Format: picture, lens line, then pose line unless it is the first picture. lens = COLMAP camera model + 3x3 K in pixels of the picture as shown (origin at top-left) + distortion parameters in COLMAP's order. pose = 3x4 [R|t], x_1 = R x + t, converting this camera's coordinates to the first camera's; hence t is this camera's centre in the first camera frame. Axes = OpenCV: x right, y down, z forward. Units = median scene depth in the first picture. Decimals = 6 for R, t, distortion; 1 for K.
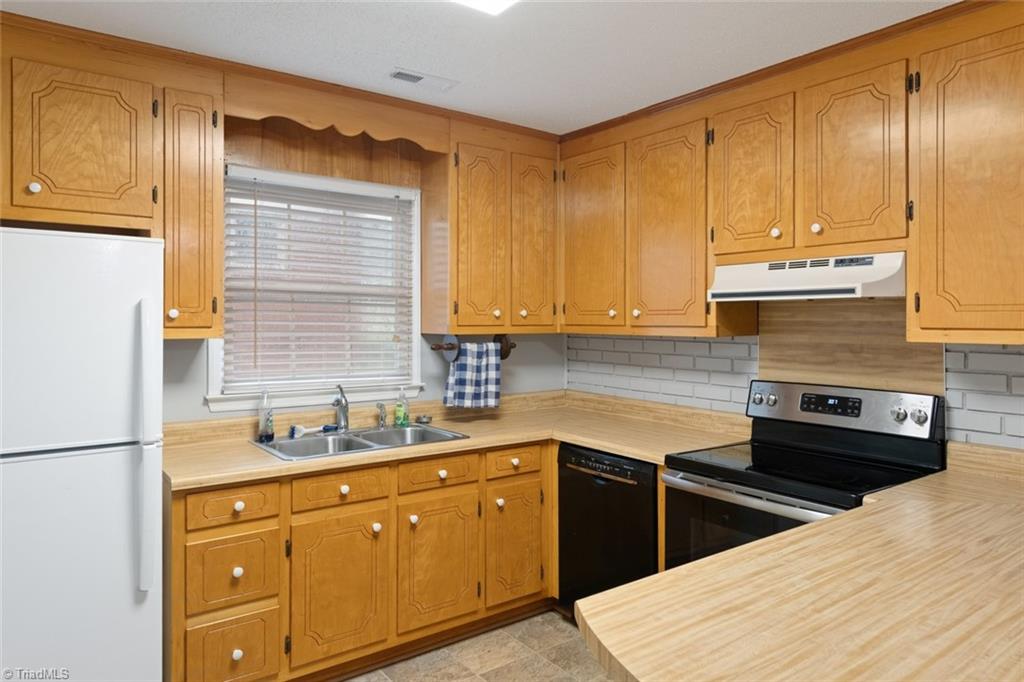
lens RADIAL K [[675.0, 0, 517.6], [0, 675.0, 321.5], [0, 0, 1]] dist [0.016267, -0.012980]
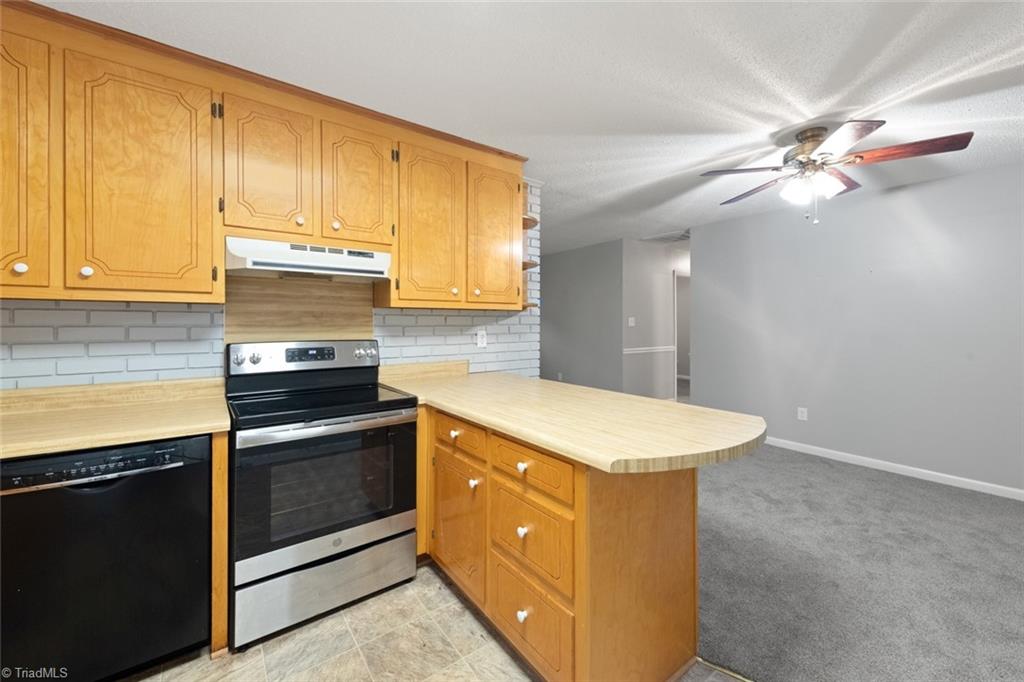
lens RADIAL K [[400.6, 0, 518.8], [0, 400.6, 324.9], [0, 0, 1]] dist [0.002654, -0.000333]
pose [[-0.011698, -0.006489, 0.999911, -0.349673], [0.004141, 0.999970, 0.006538, 0.056701], [-0.999923, 0.004217, -0.011670, 0.562412]]
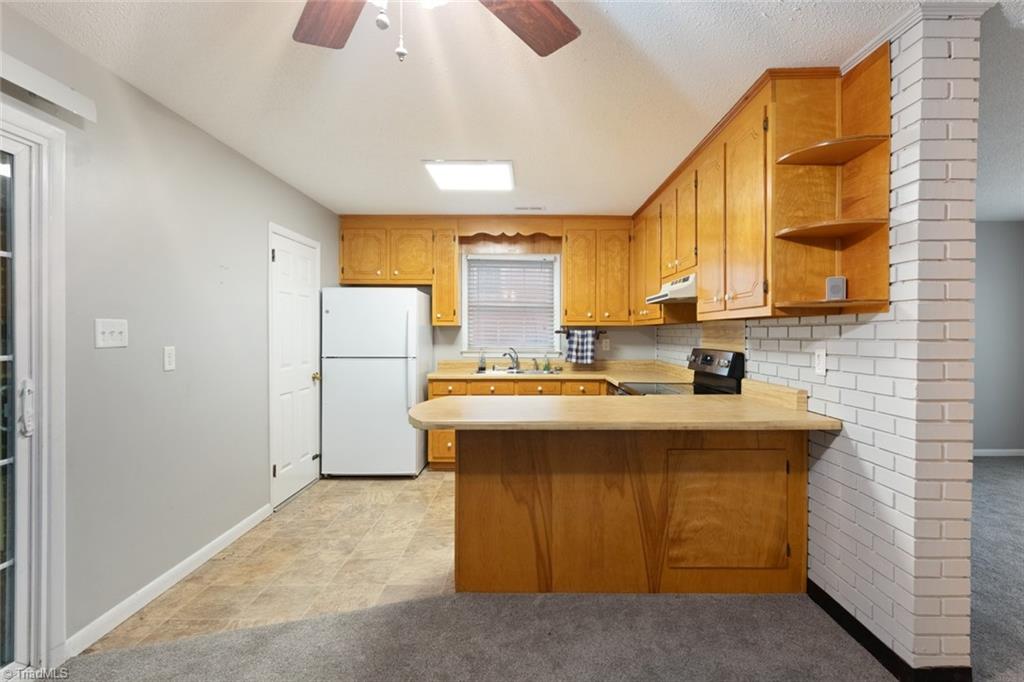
lens RADIAL K [[512.8, 0, 519.0], [0, 512.8, 336.7], [0, 0, 1]] dist [0.002812, 0.000466]
pose [[0.793477, 0.002761, -0.608594, 0.851365], [-0.002564, 0.999996, 0.001193, 0.059560], [0.608595, 0.000614, 0.793481, -0.347307]]
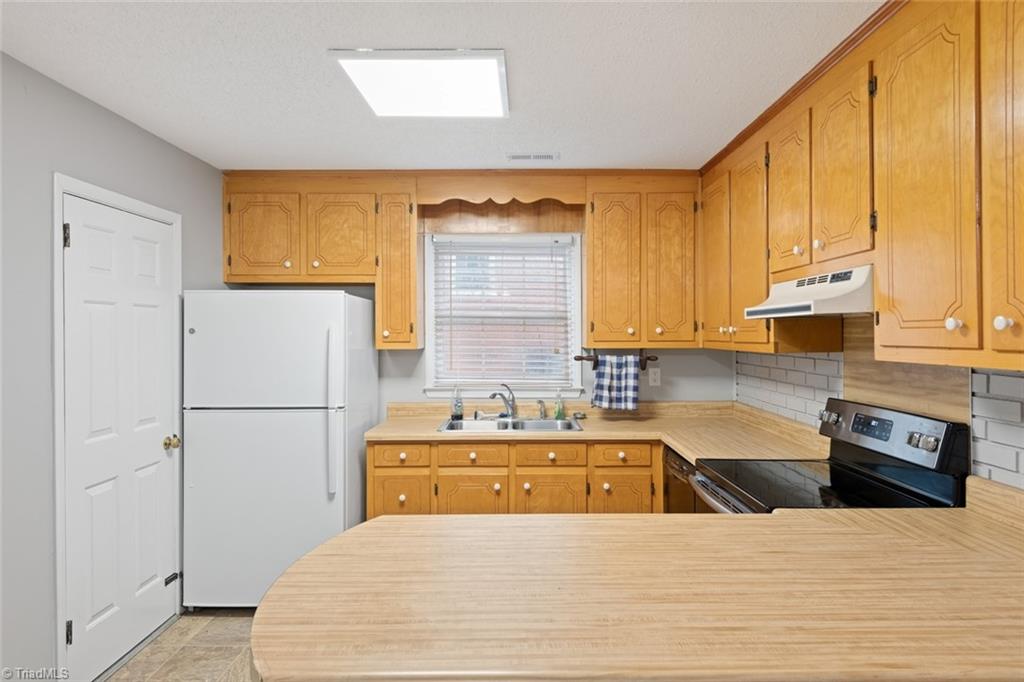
lens RADIAL K [[619.9, 0, 514.2], [0, 619.9, 335.5], [0, 0, 1]] dist [0.000182, -0.003455]
pose [[0.795931, -0.002823, -0.605380, 0.565881], [0.002367, 0.999996, -0.001551, -0.003610], [0.605382, -0.000198, 0.795935, 0.008777]]
